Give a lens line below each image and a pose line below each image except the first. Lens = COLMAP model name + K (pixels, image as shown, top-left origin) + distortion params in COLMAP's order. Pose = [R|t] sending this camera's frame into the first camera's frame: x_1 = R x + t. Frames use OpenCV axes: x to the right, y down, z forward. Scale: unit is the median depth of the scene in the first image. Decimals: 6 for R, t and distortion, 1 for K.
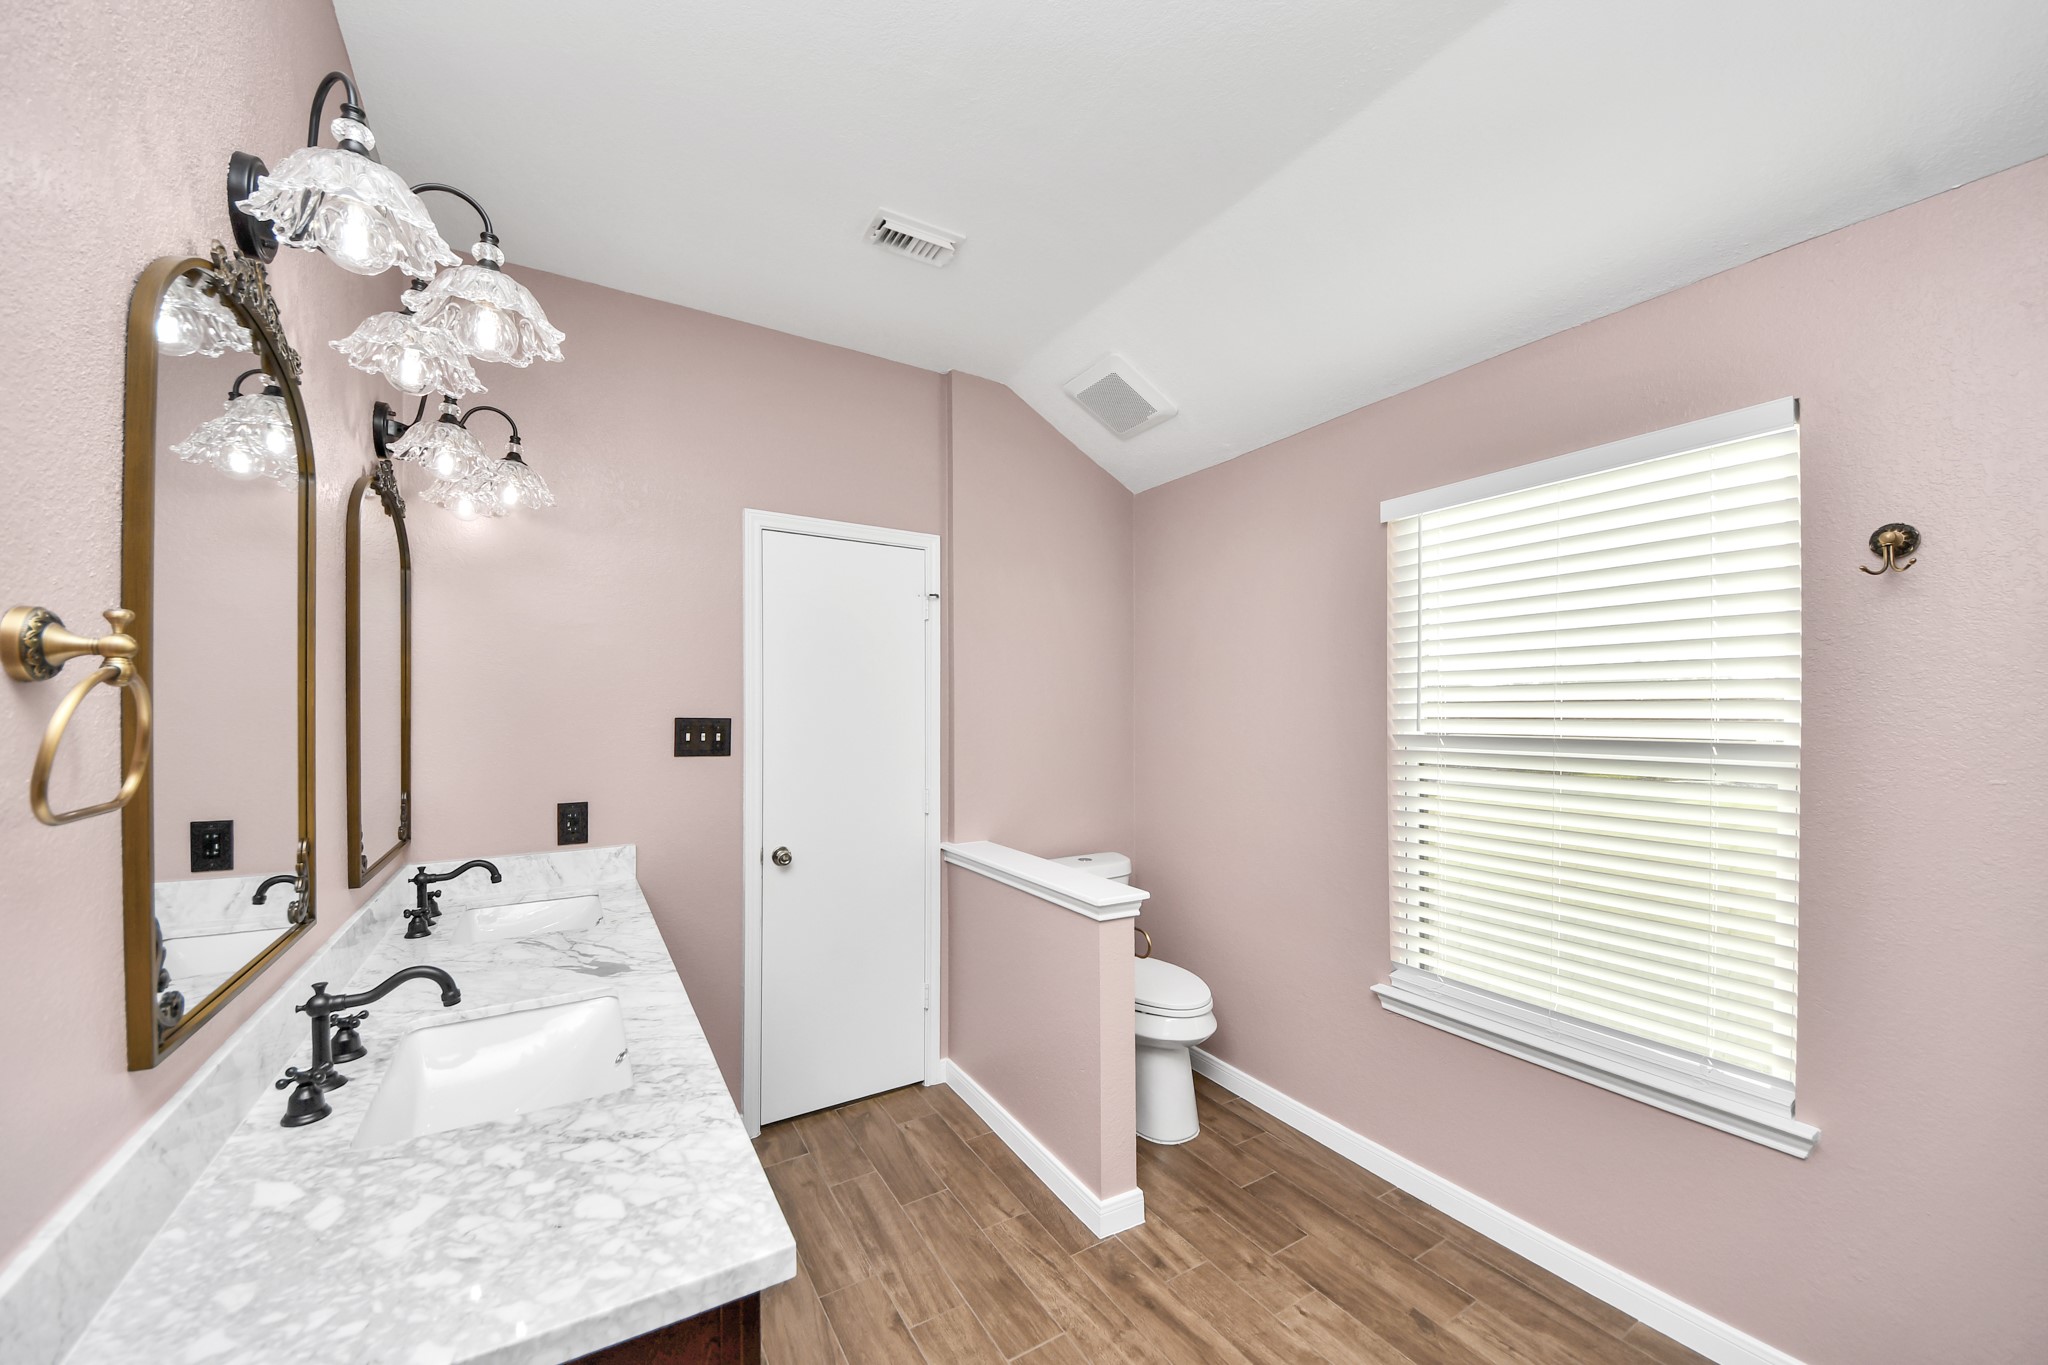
lens RADIAL K [[771.8, 0, 1024.0], [0, 771.8, 682.5], [0, 0, 1]] dist [0.027968, -0.015538]
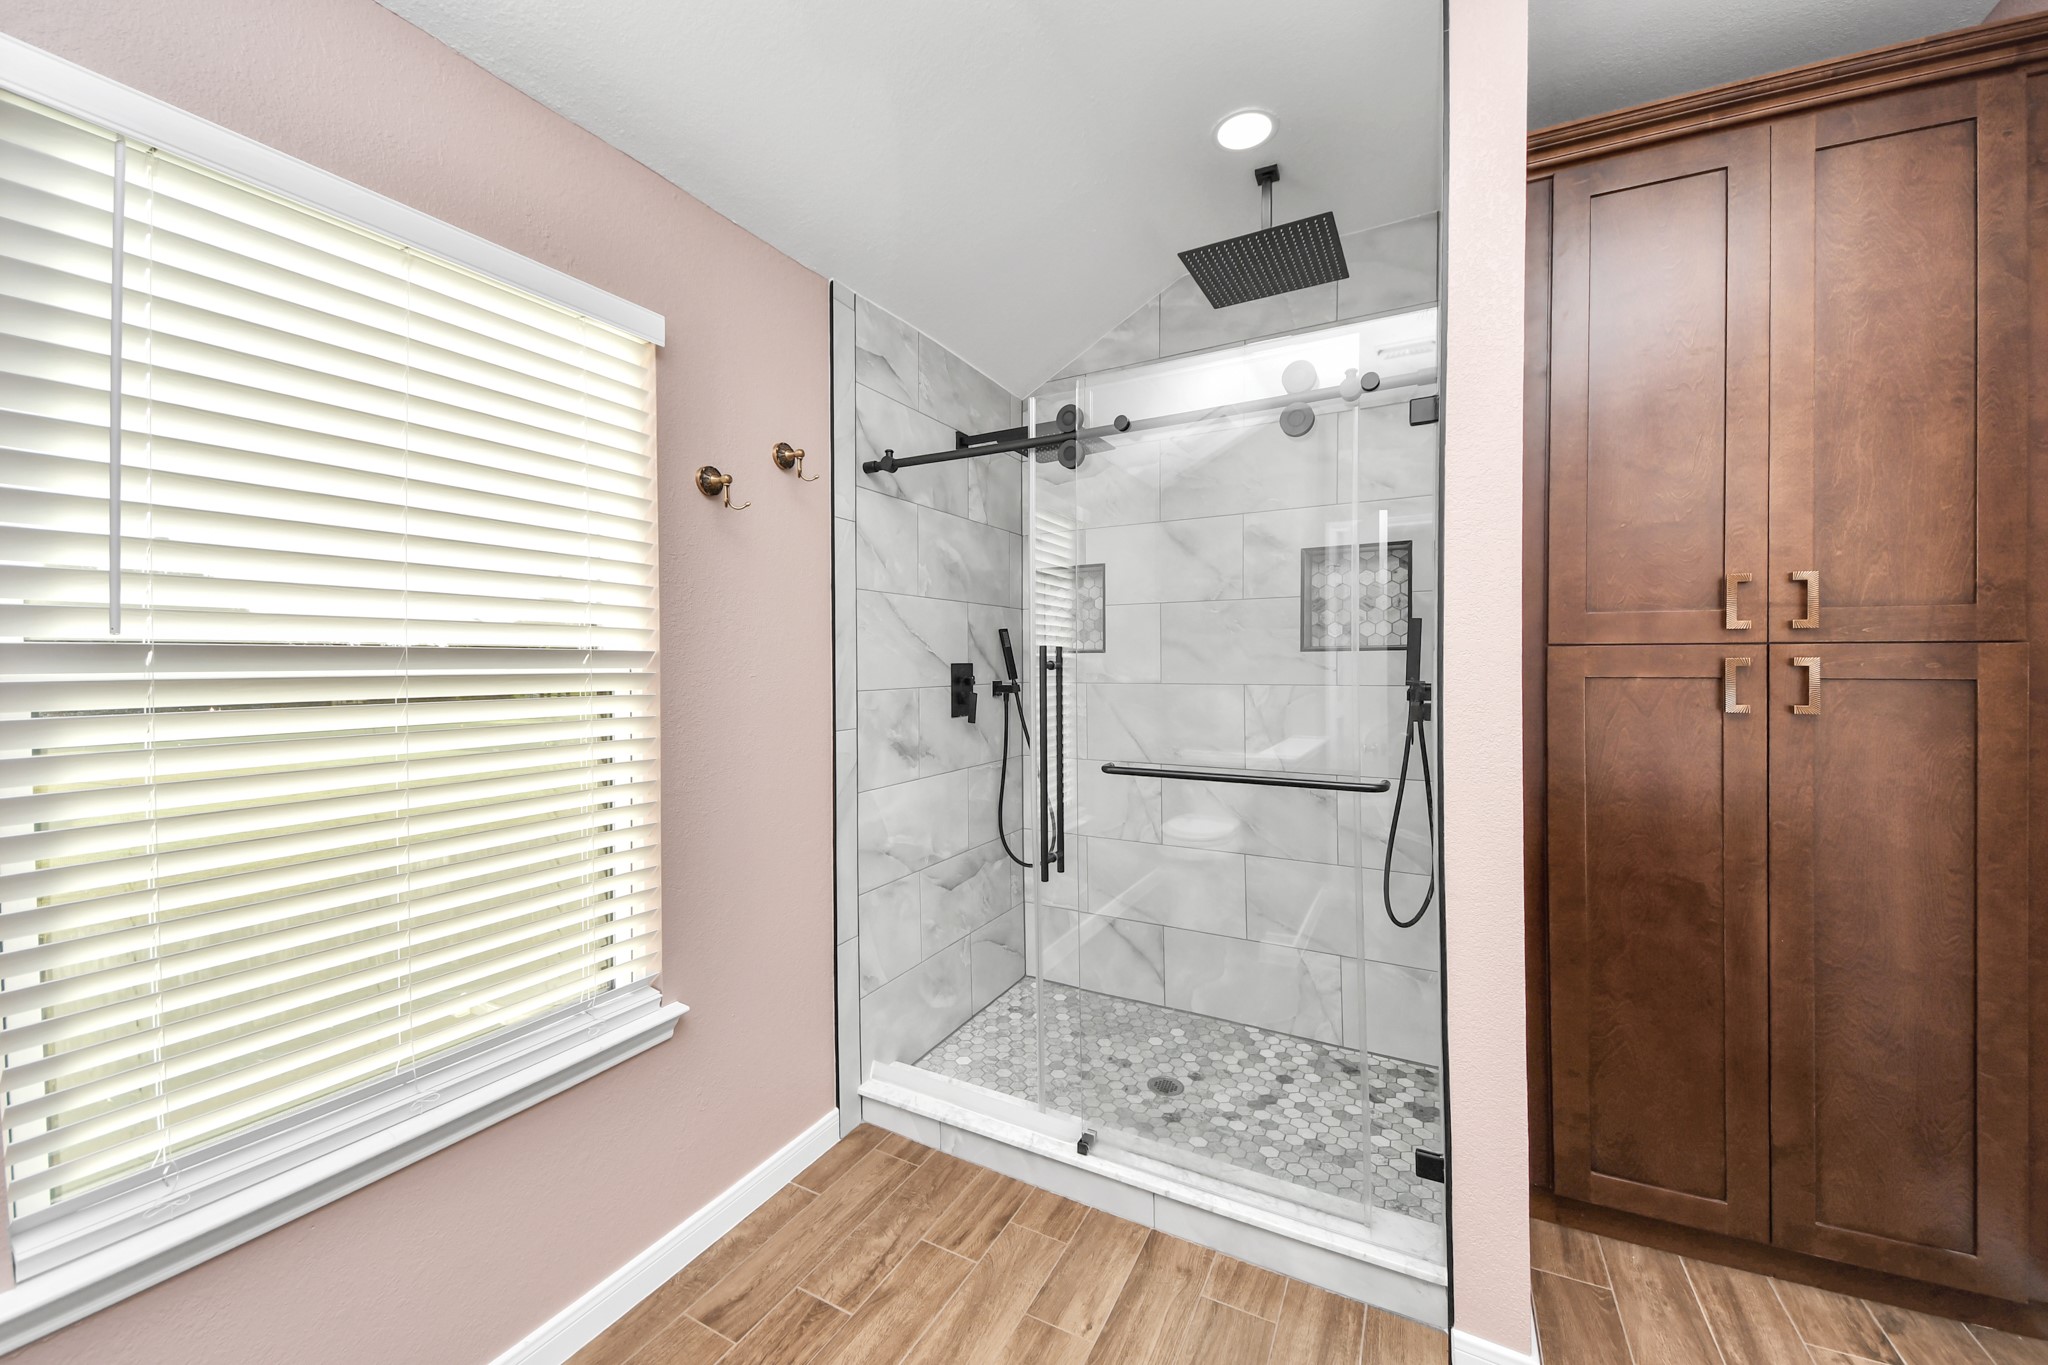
lens RADIAL K [[786.0, 0, 1013.5], [0, 786.0, 664.3], [0, 0, 1]] dist [0.036296, -0.016647]
pose [[-0.503433, -0.004119, 0.864024, -0.165391], [-0.032378, 0.999376, -0.014101, 0.098356], [-0.863427, -0.035074, -0.503252, 1.120935]]
